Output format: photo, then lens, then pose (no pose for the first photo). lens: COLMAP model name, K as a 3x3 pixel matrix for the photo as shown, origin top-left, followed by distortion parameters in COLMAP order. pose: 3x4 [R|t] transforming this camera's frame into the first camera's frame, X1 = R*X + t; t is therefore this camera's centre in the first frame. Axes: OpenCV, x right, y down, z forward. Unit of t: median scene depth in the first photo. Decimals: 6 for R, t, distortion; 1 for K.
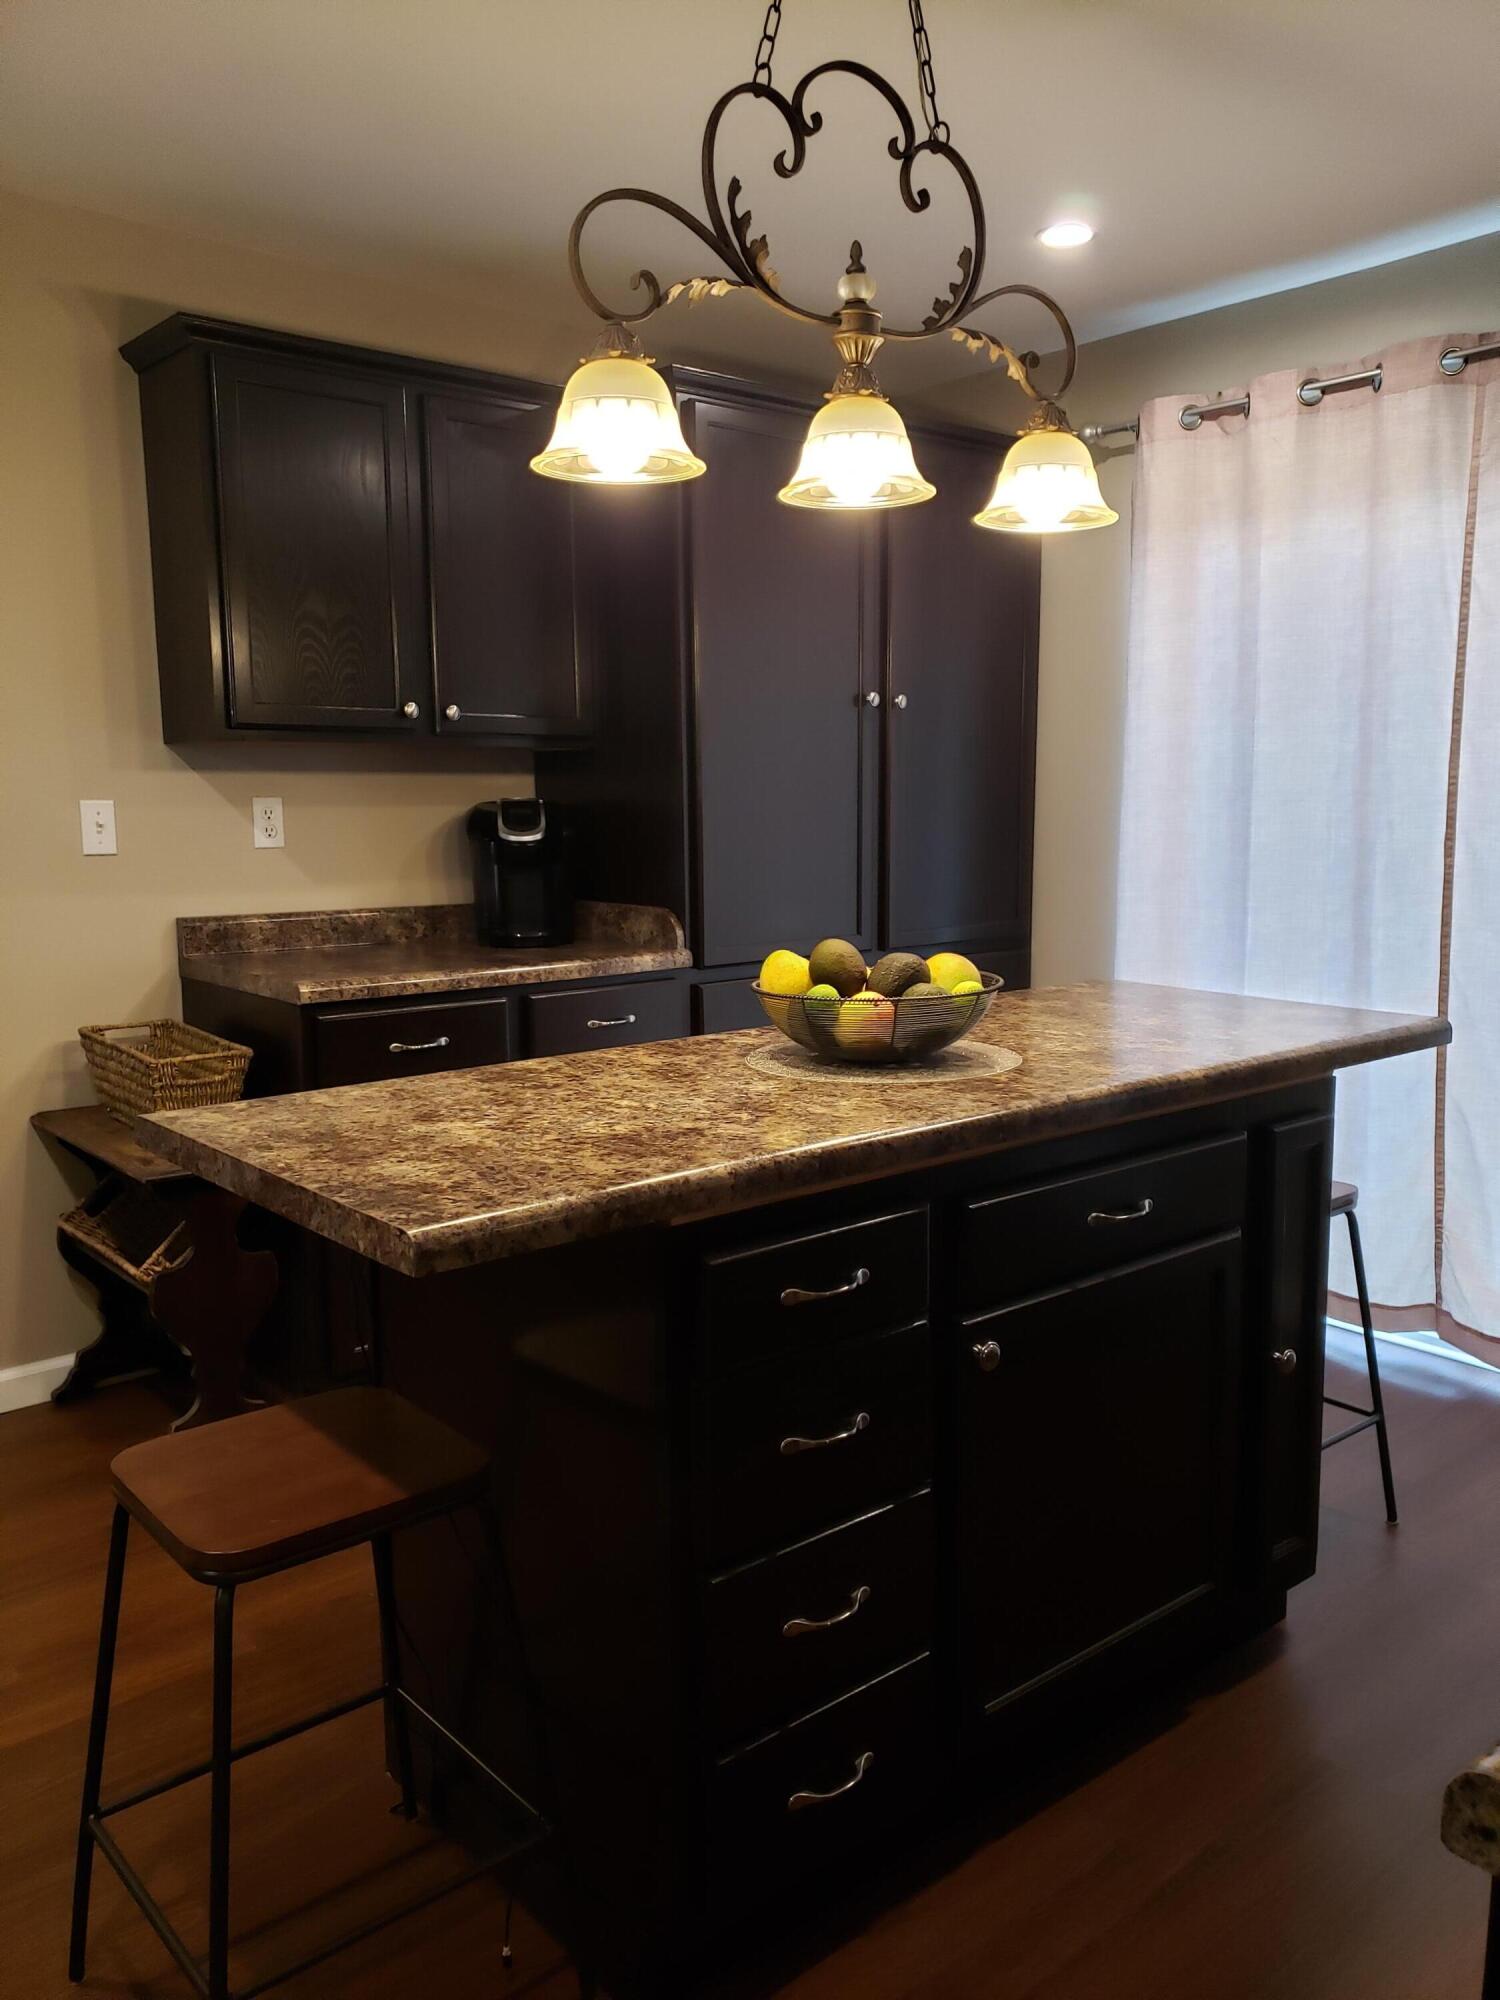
lens RADIAL K [[1570.3, 0, 774.6], [0, 1570.3, 1005.6], [0, 0, 1]] dist [0.026233, 0.000867]
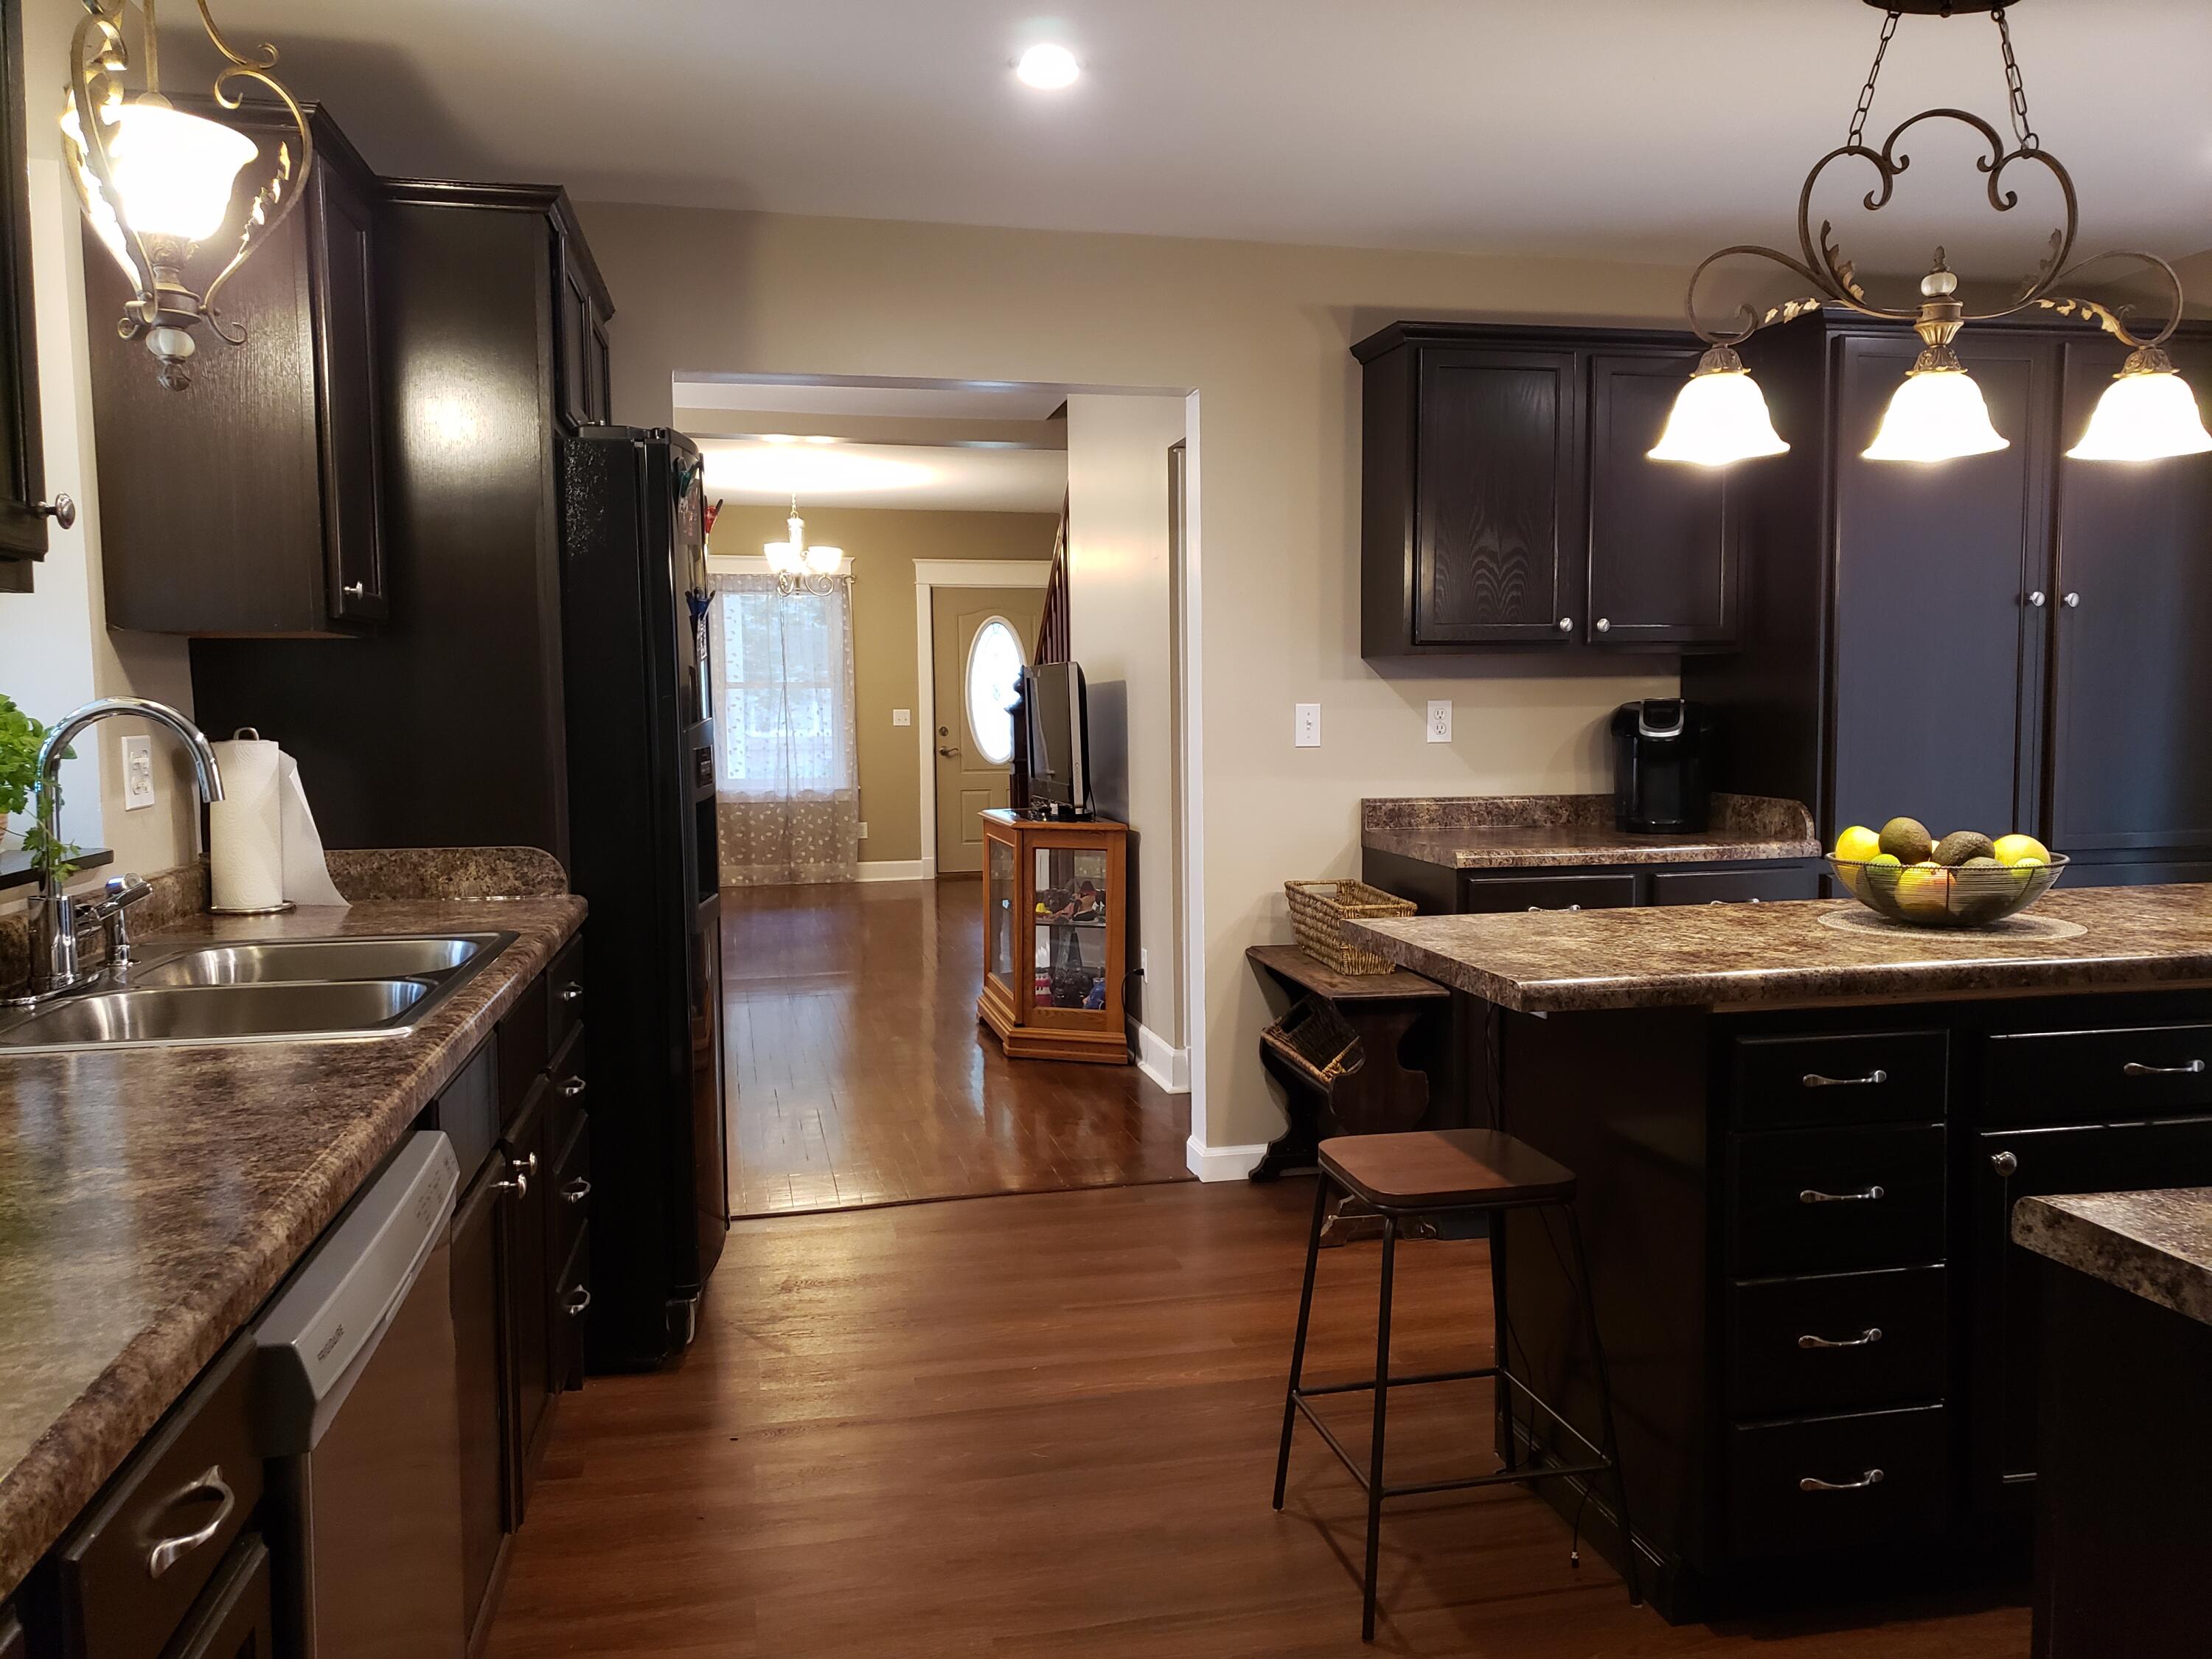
lens RADIAL K [[1743.9, 0, 1111.0], [0, 1743.9, 830.4], [0, 0, 1]] dist [0.075819, -0.059634]
pose [[0.881932, 0.034816, -0.470089, 0.091569], [-0.060157, 0.997427, -0.038989, 0.035813], [0.467522, 0.062664, 0.881757, -0.299103]]
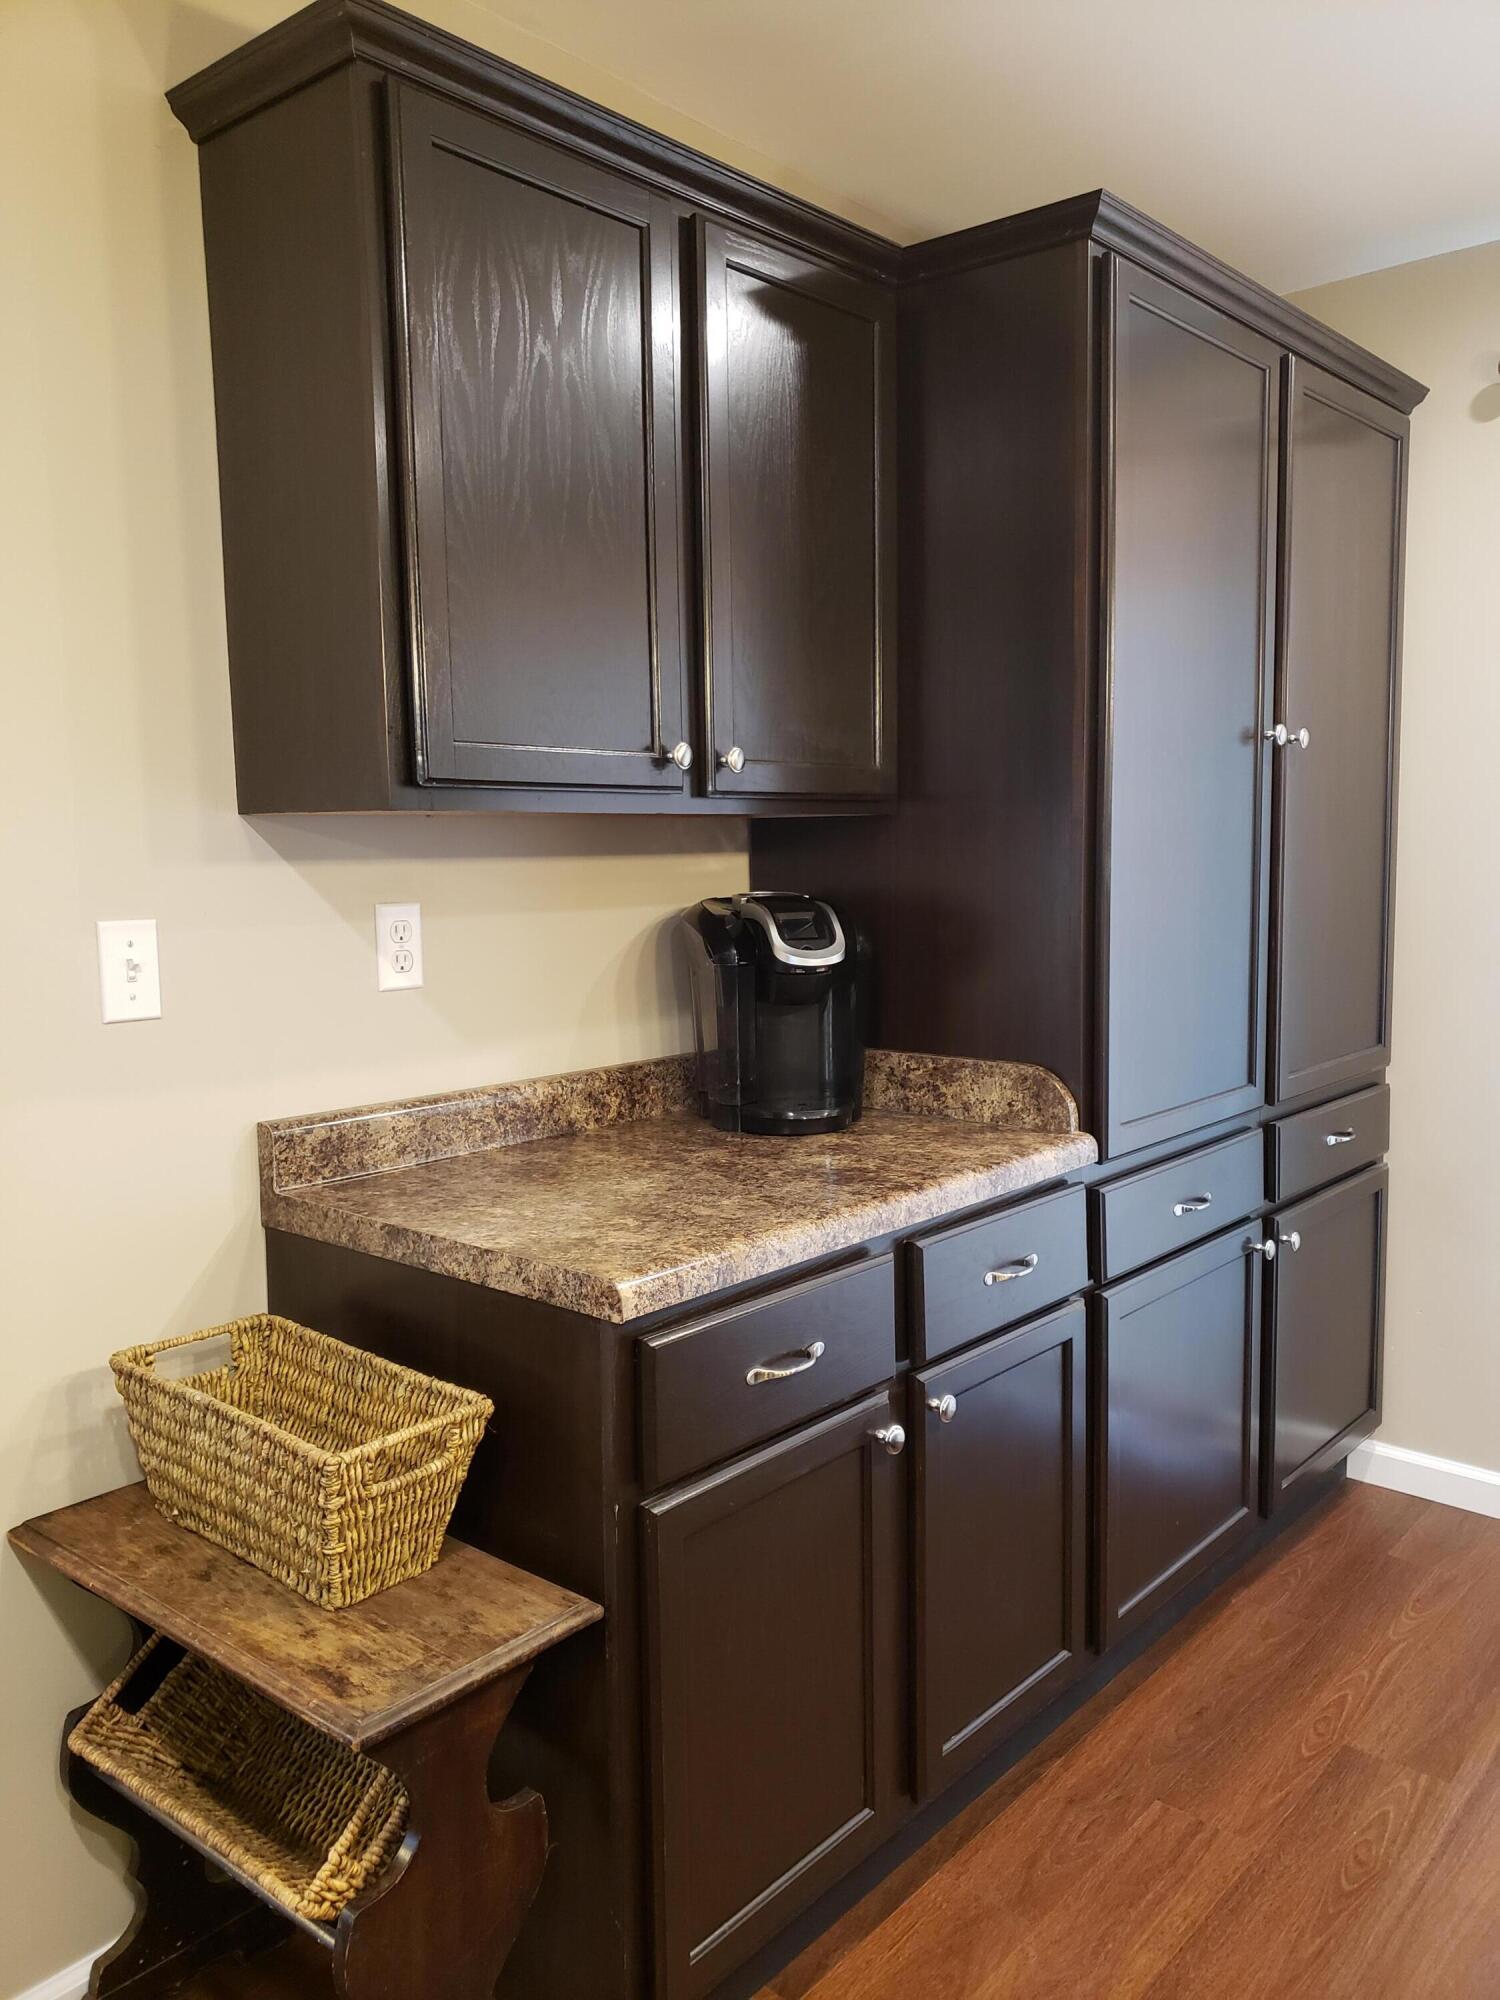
lens RADIAL K [[1566.1, 0, 775.2], [0, 1566.1, 995.3], [0, 0, 1]] dist [0.034120, -0.002403]
pose [[0.987735, -0.024631, 0.154185, -0.297779], [0.029903, 0.999041, -0.031970, -0.081768], [-0.153250, 0.036188, 0.987525, 0.439156]]
